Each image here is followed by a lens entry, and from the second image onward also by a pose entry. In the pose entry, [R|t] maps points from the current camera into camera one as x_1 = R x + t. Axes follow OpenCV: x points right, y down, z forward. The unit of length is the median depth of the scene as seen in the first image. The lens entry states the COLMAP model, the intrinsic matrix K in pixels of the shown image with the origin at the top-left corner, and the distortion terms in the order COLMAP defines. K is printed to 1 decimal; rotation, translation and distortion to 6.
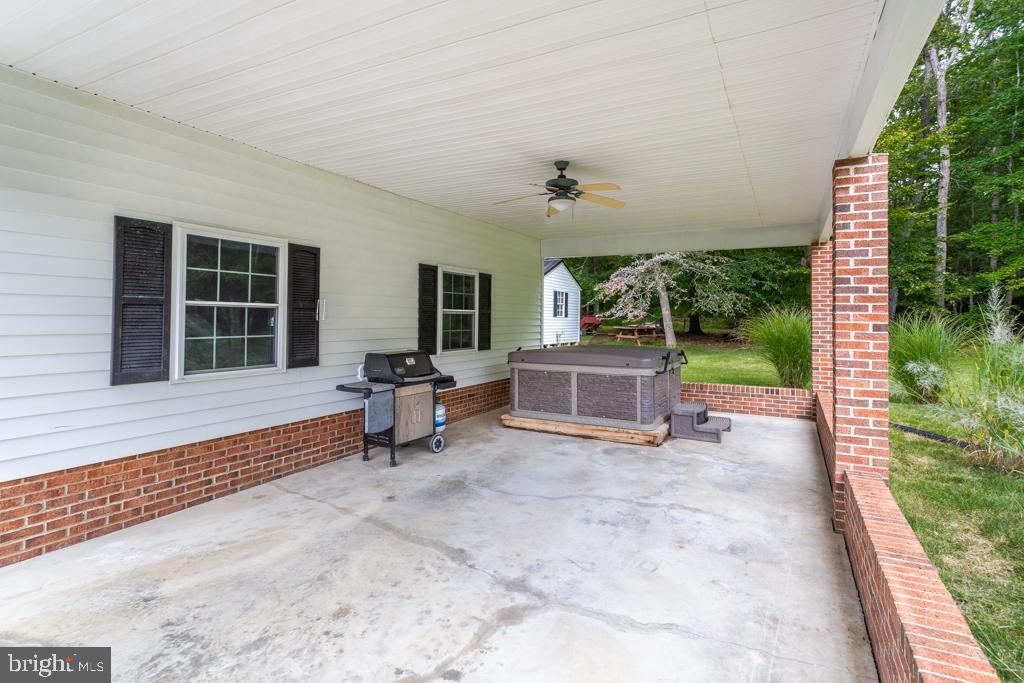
lens RADIAL K [[505.9, 0, 513.4], [0, 505.9, 298.1], [0, 0, 1]] dist [0.017859, -0.000459]
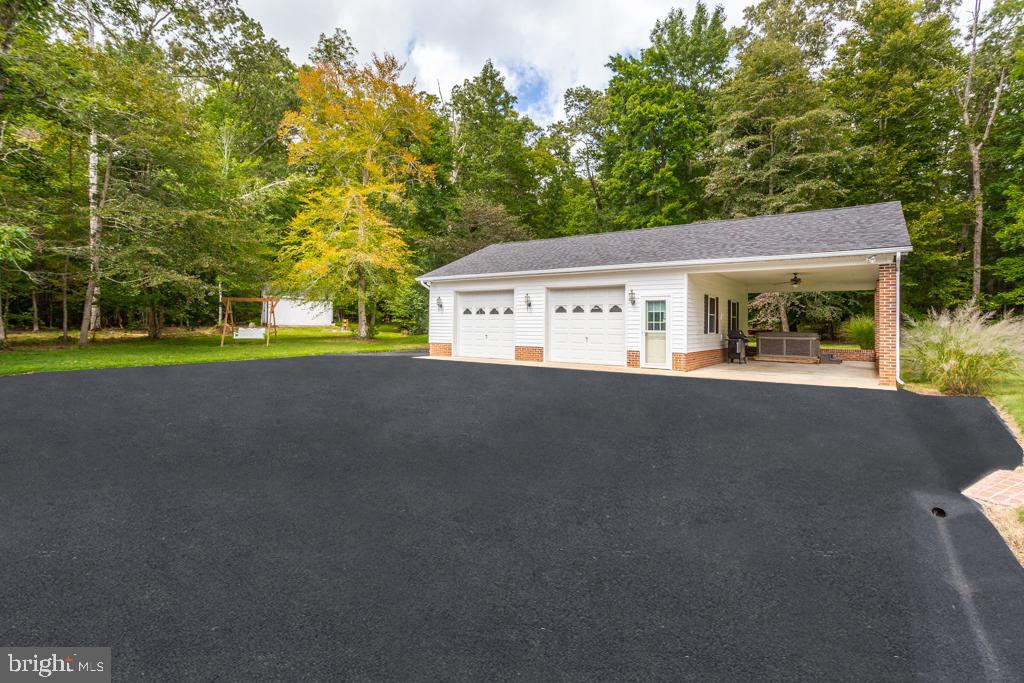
lens RADIAL K [[505.9, 0, 513.4], [0, 505.9, 298.1], [0, 0, 1]] dist [0.017859, -0.000459]
pose [[0.994735, -0.004181, -0.102396, -0.452083], [0.002849, 0.999910, -0.013147, -0.019740], [0.102442, 0.012786, 0.994657, -0.814284]]
